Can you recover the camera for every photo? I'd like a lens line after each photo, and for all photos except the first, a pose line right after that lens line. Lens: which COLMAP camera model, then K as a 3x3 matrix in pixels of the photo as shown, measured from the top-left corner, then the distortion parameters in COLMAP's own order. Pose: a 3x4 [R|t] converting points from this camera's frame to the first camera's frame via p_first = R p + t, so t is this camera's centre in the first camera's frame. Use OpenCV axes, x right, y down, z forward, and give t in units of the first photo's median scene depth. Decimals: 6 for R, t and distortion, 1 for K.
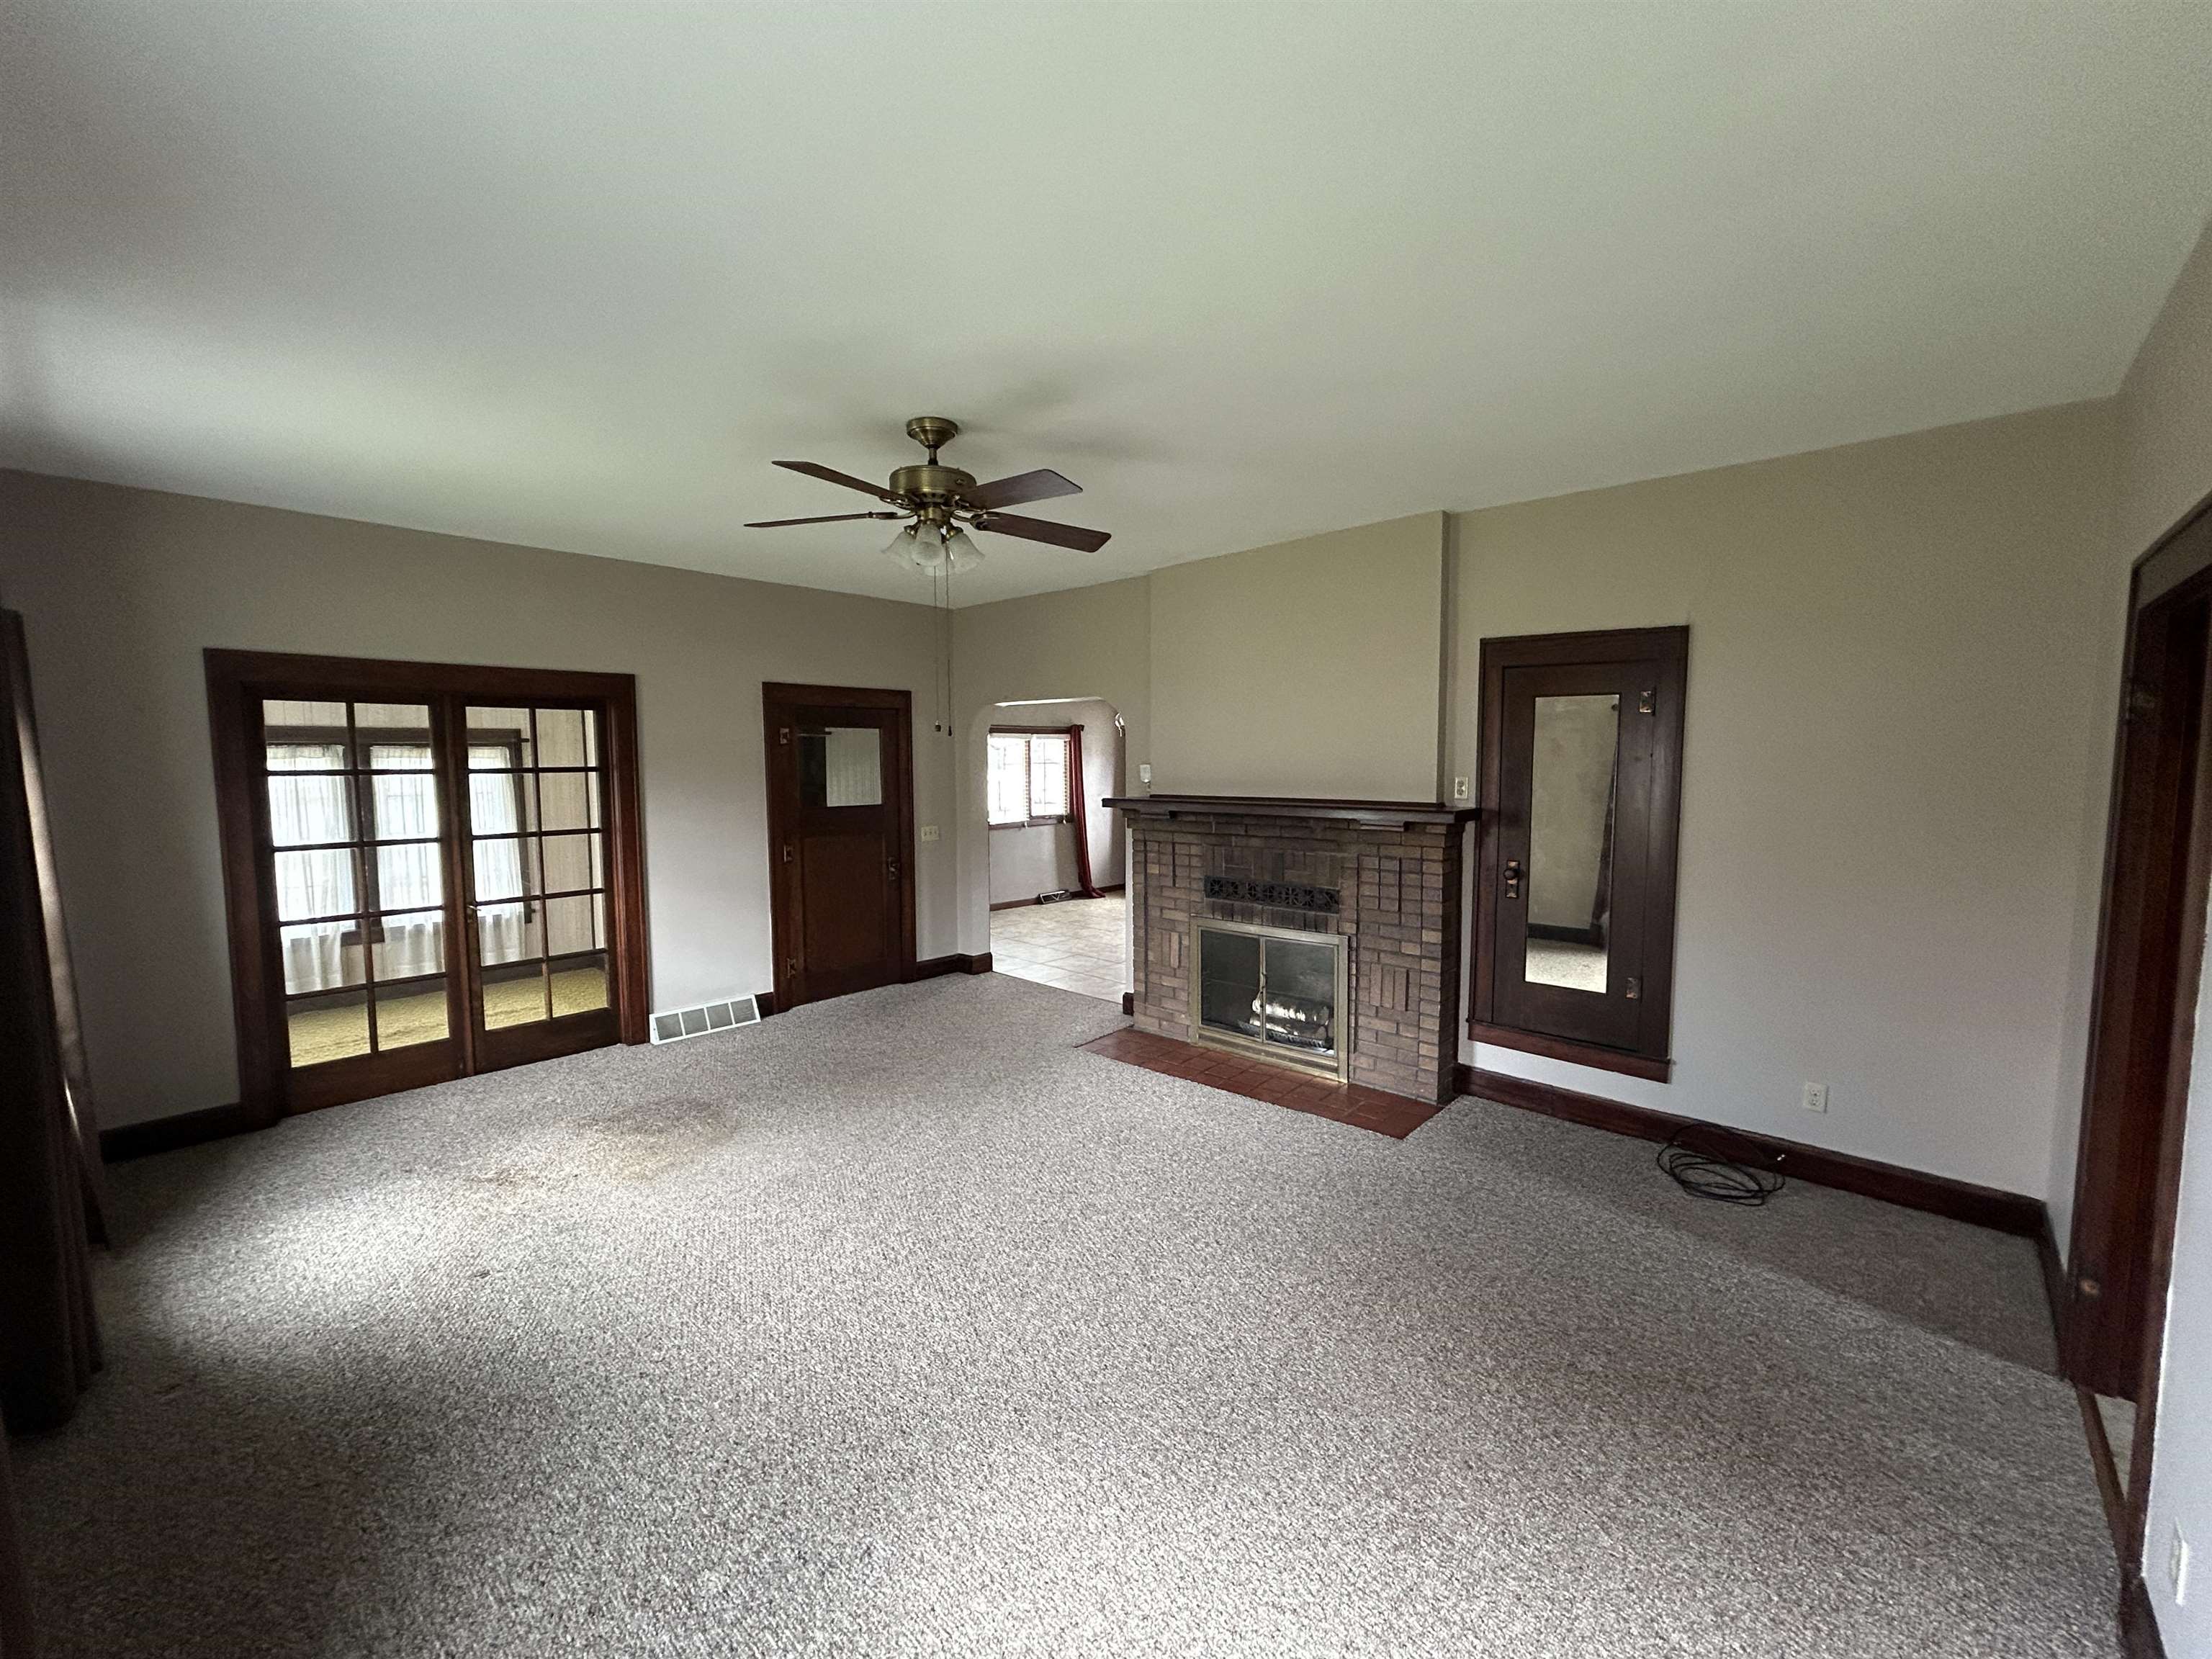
lens RADIAL K [[896.2, 0, 1109.3], [0, 896.2, 837.6], [0, 0, 1]] dist [-0.003428, -0.000370]
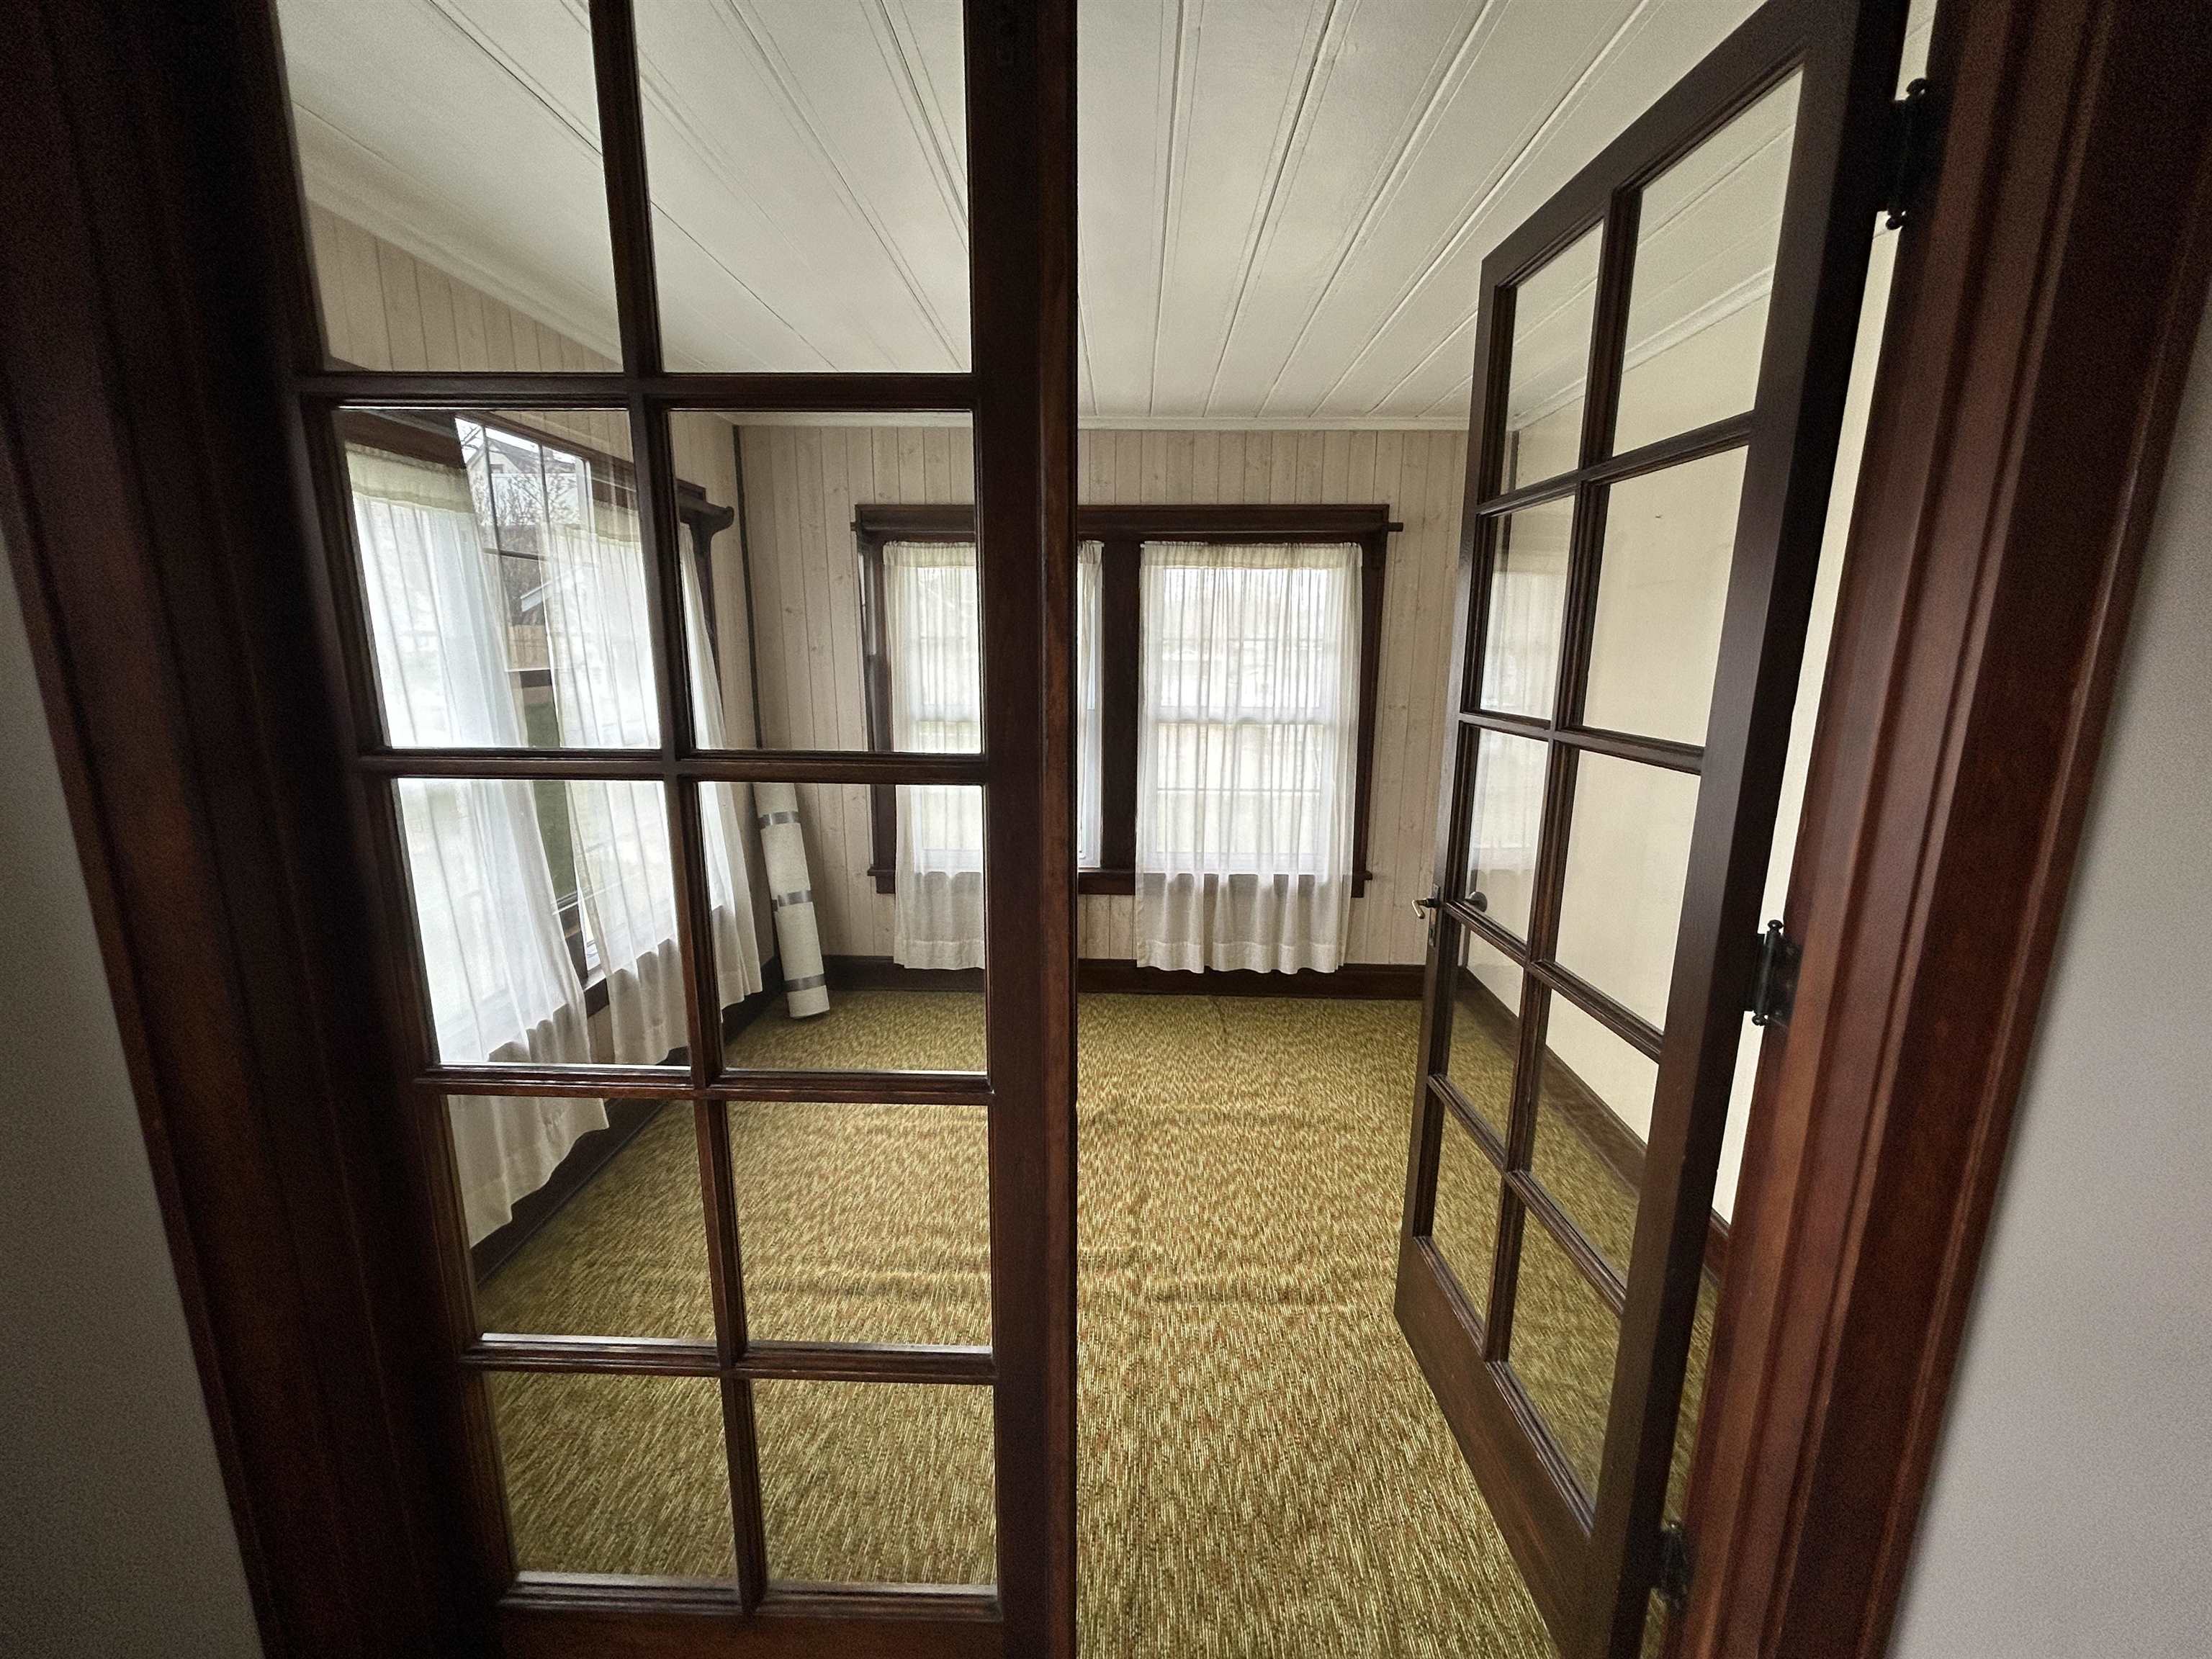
lens RADIAL K [[896.2, 0, 1123.2], [0, 896.2, 832.9], [0, 0, 1]] dist [-0.003428, -0.000370]
pose [[0.654339, 0.158442, -0.739417, -0.400925], [-0.059456, 0.985556, 0.158570, -0.012004], [0.753861, -0.059796, 0.654308, 0.622273]]
